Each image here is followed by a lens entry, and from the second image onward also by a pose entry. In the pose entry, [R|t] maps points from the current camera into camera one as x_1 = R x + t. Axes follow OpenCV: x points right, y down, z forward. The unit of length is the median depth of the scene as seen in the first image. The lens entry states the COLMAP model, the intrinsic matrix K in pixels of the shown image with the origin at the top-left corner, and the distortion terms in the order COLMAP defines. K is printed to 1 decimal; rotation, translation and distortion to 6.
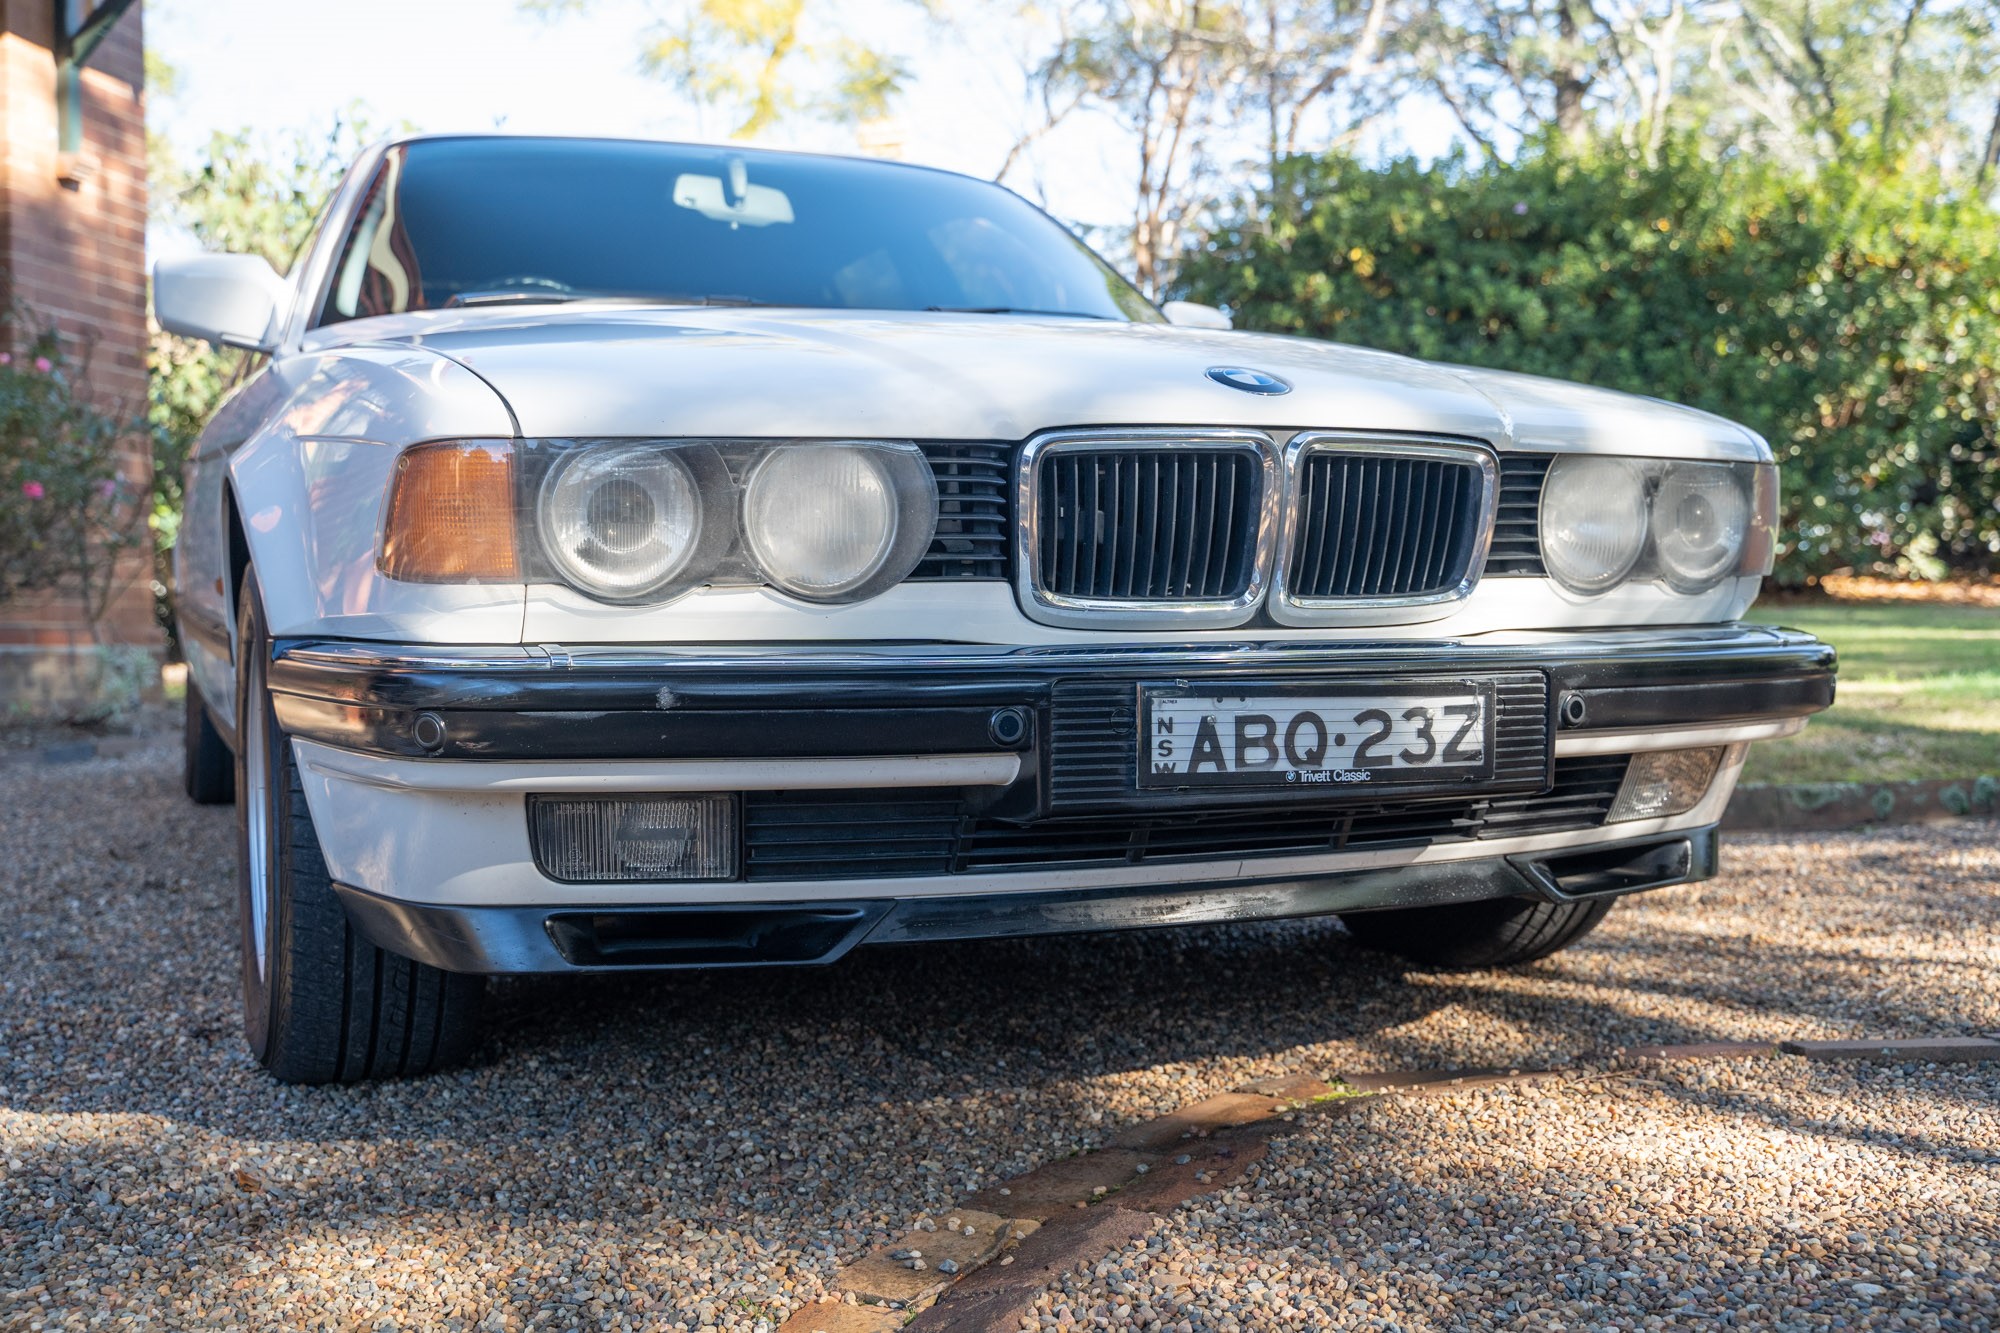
lens RADIAL K [[2087.1, 0, 1000.0], [0, 2087.1, 666.5], [0, 0, 1]] dist [-0.012903, 0.012328]
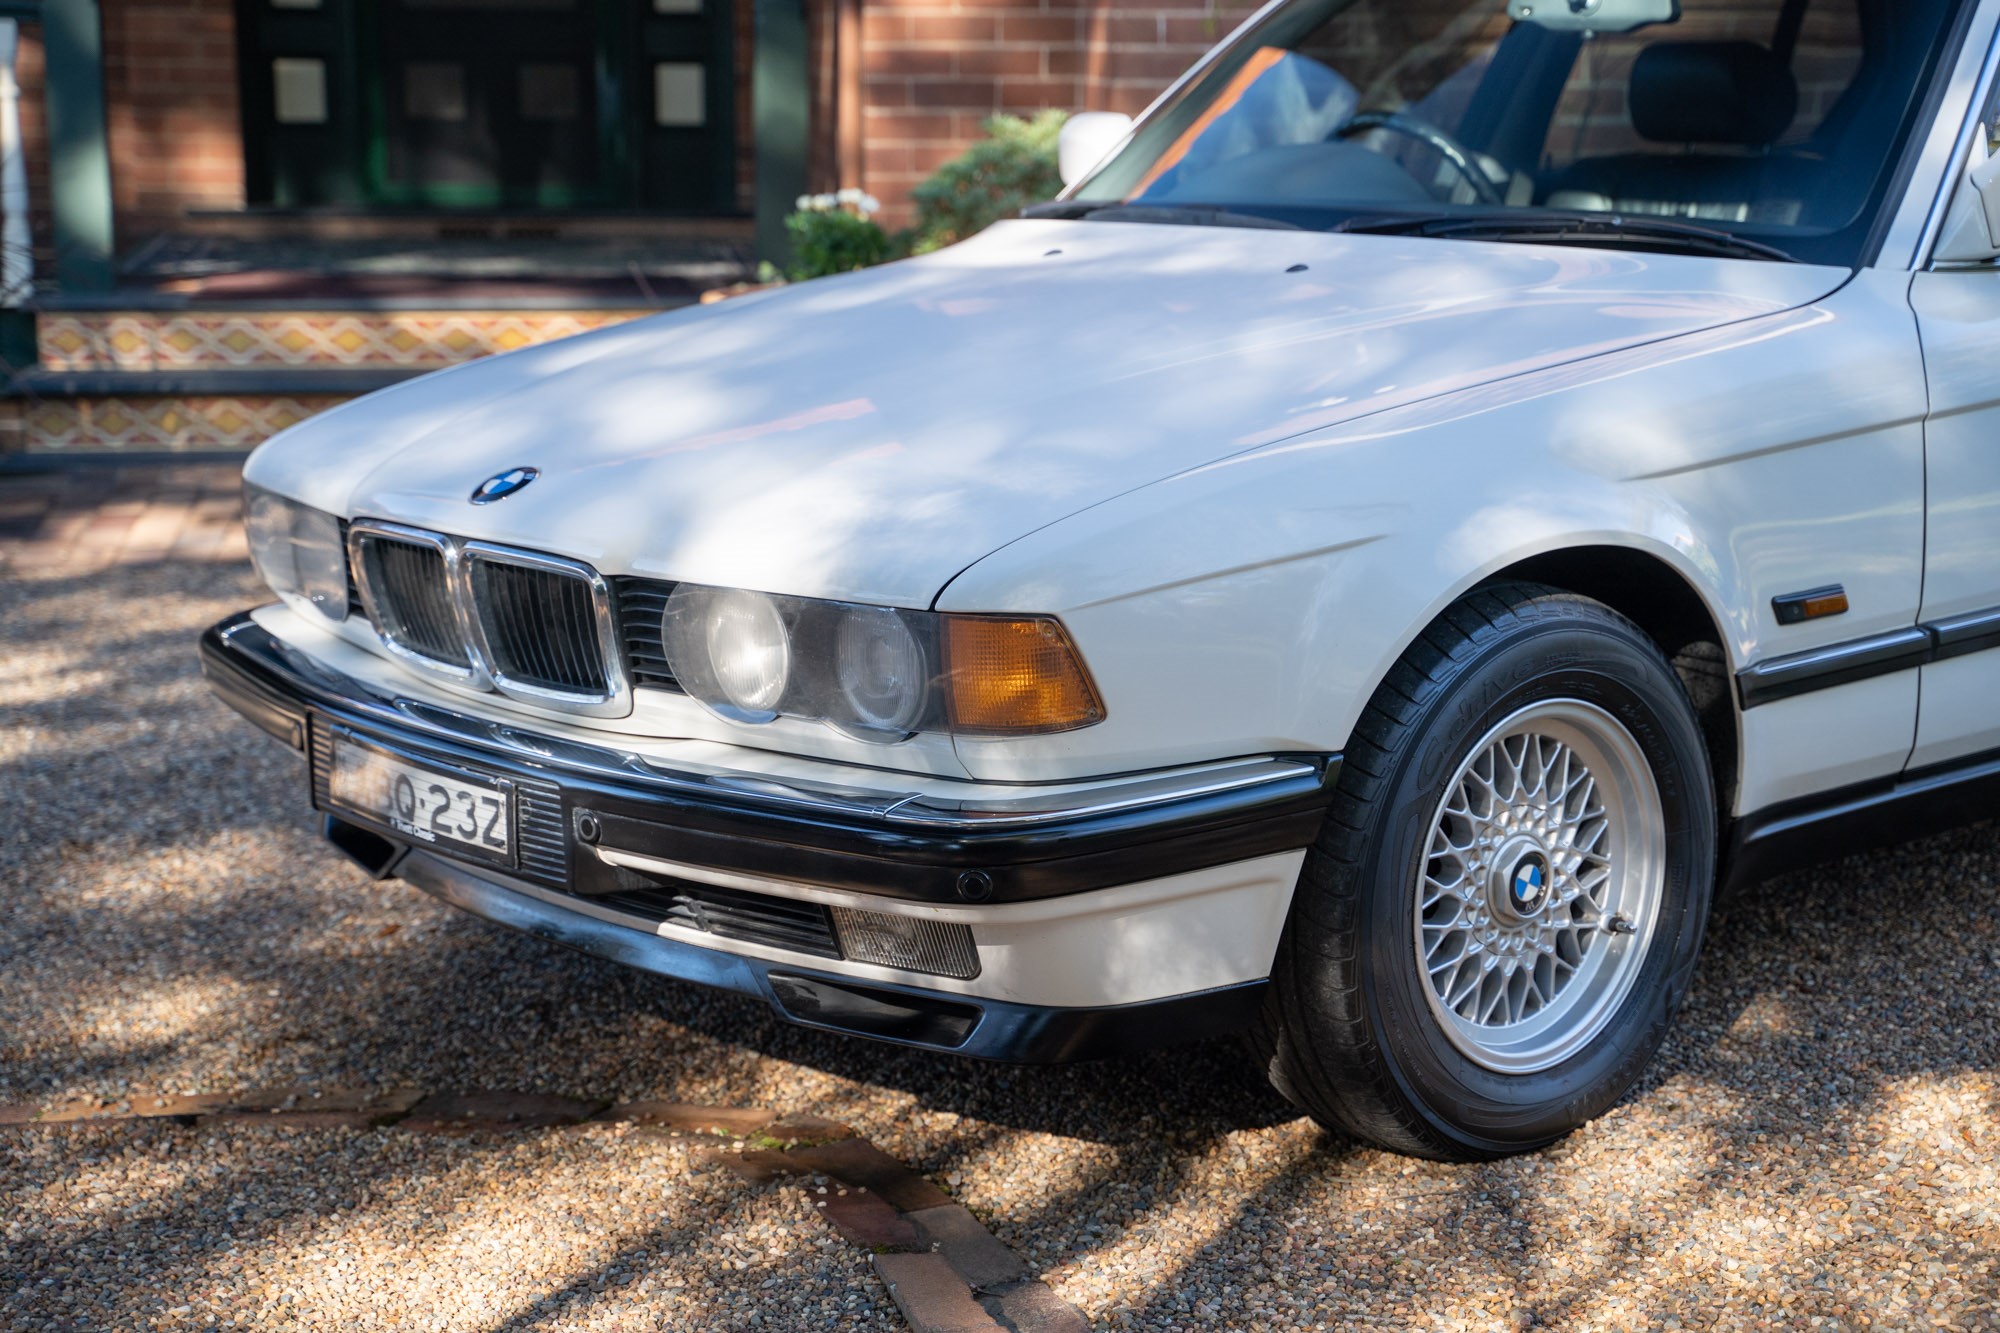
lens RADIAL K [[3614.4, 0, 1000.0], [0, 3614.4, 666.5], [0, 0, 1]] dist [0.023955, 0.050421]
pose [[0.298700, 0.185271, -0.936191, 2.155142], [-0.018250, 0.981905, 0.188495, -0.432789], [0.954173, -0.039218, 0.296676, 0.683607]]
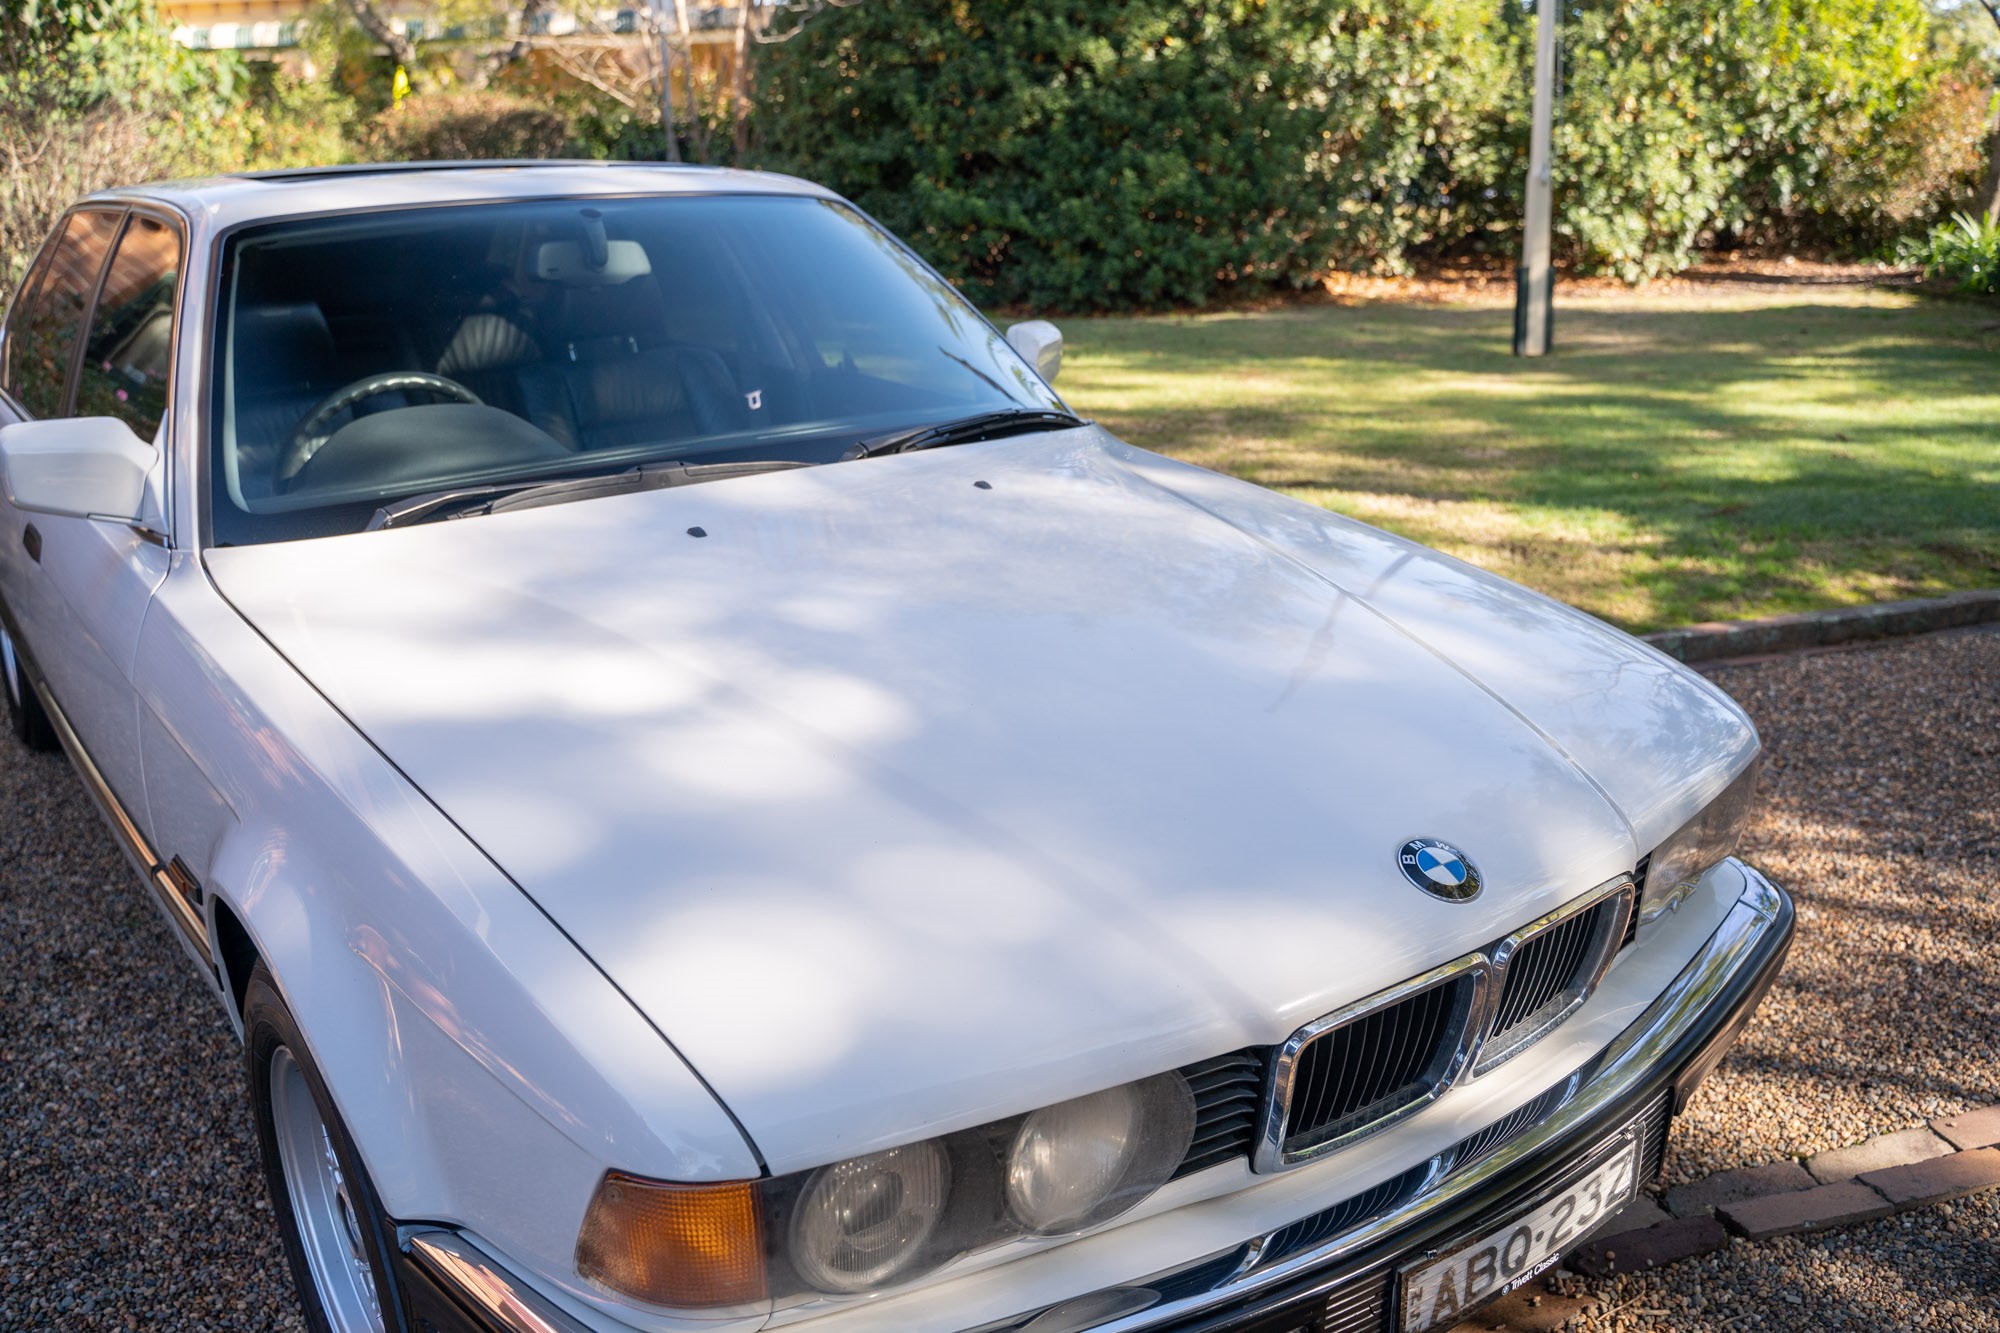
lens RADIAL K [[1633.7, 0, 1000.0], [0, 1633.7, 666.5], [0, 0, 1]] dist [-0.080770, 0.003372]
pose [[0.968907, -0.086367, 0.231861, -0.252780], [0.022728, 0.964204, 0.264185, -0.445673], [-0.246379, -0.250701, 0.936187, 0.378346]]
